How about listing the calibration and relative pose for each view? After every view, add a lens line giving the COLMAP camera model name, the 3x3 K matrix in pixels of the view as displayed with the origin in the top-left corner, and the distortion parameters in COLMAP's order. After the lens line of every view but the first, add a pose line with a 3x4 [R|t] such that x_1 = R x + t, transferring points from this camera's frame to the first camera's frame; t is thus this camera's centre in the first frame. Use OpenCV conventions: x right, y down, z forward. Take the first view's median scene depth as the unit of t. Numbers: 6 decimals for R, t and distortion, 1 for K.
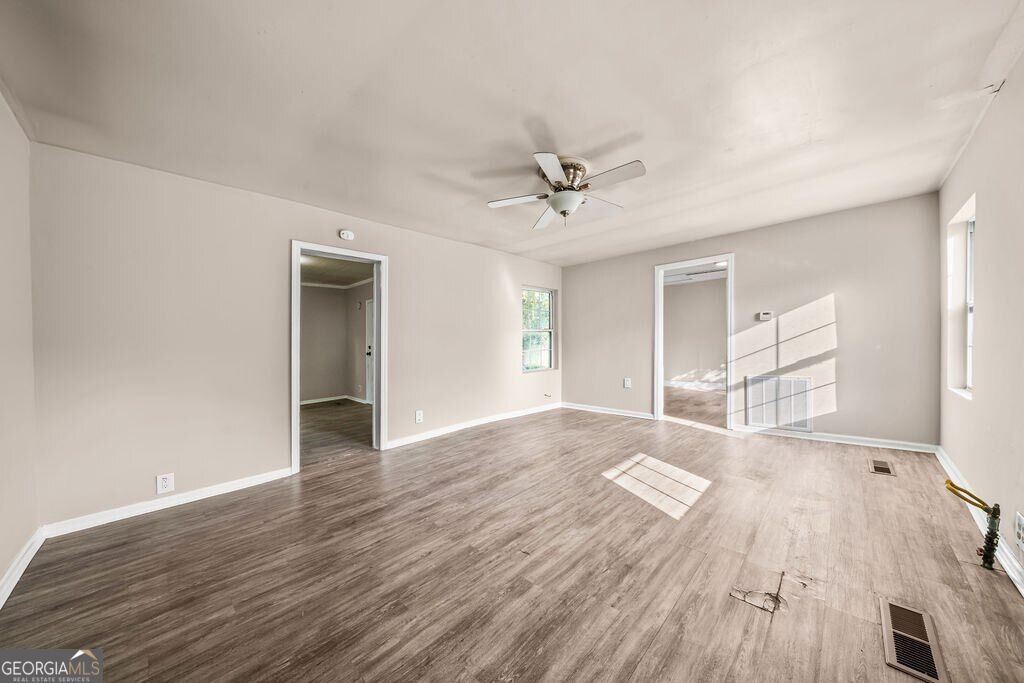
lens RADIAL K [[347.6, 0, 510.7], [0, 347.6, 341.4], [0, 0, 1]] dist [-0.001978, -0.000059]
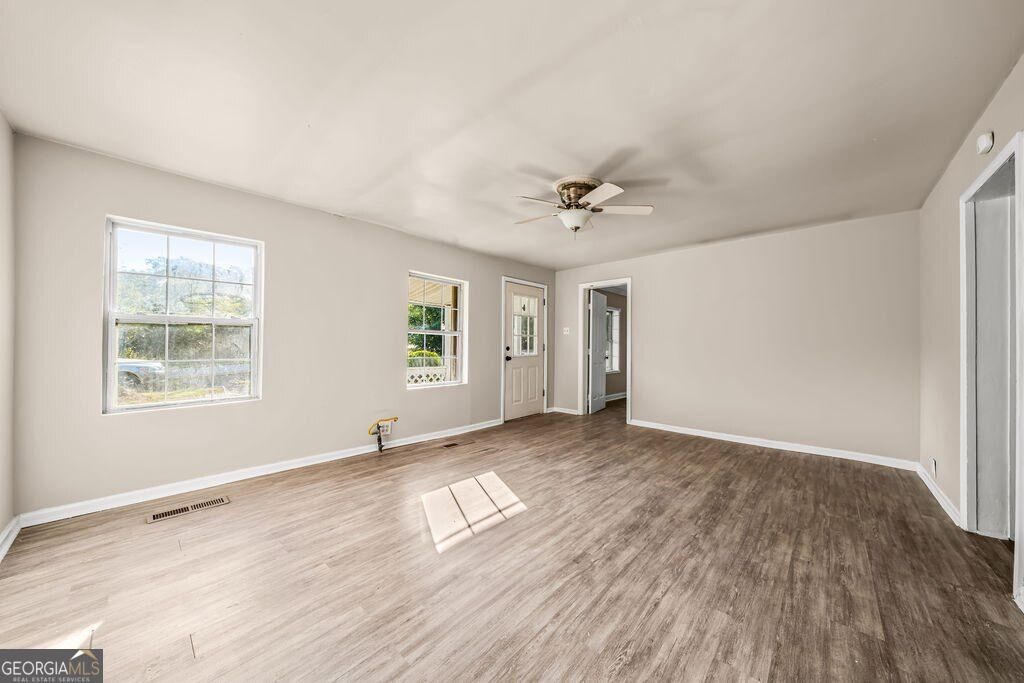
lens RADIAL K [[347.6, 0, 510.7], [0, 347.6, 341.4], [0, 0, 1]] dist [-0.001978, -0.000059]
pose [[-0.999539, 0.020571, -0.022343, 0.383989], [0.020936, 0.999649, -0.016219, -0.003675], [0.022001, -0.016680, -0.999619, 2.203642]]
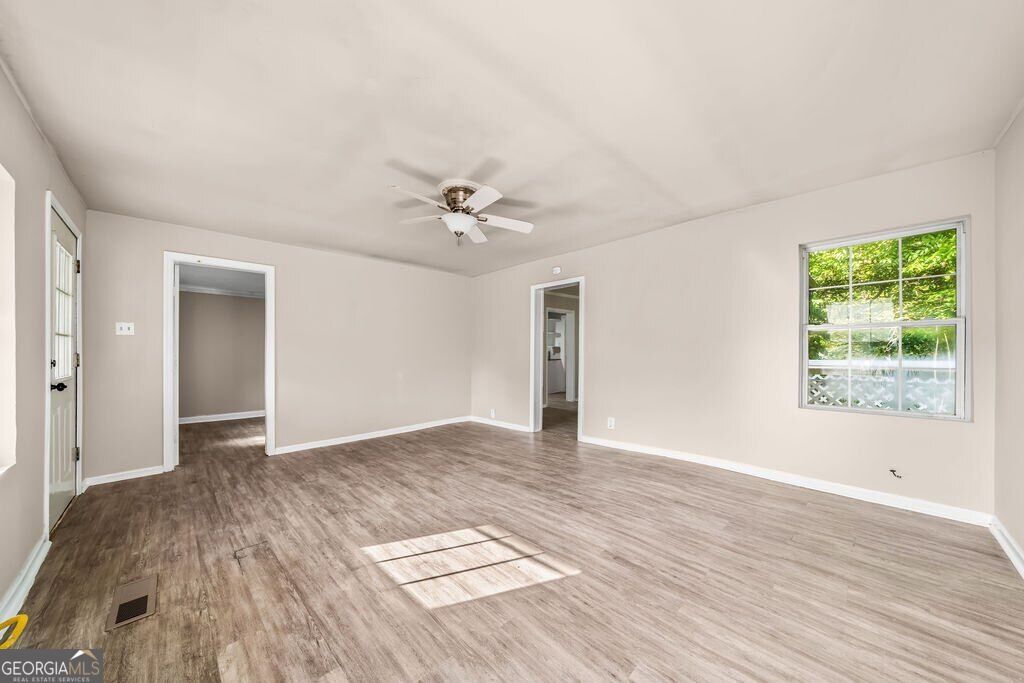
lens RADIAL K [[351.2, 0, 526.6], [0, 351.2, 353.9], [0, 0, 1]] dist [-0.007694, -0.000051]
pose [[-0.001467, 0.028924, -0.999581, 1.267623], [0.014890, 0.999471, 0.028899, -0.028633], [0.999888, -0.014842, -0.001896, 1.298024]]
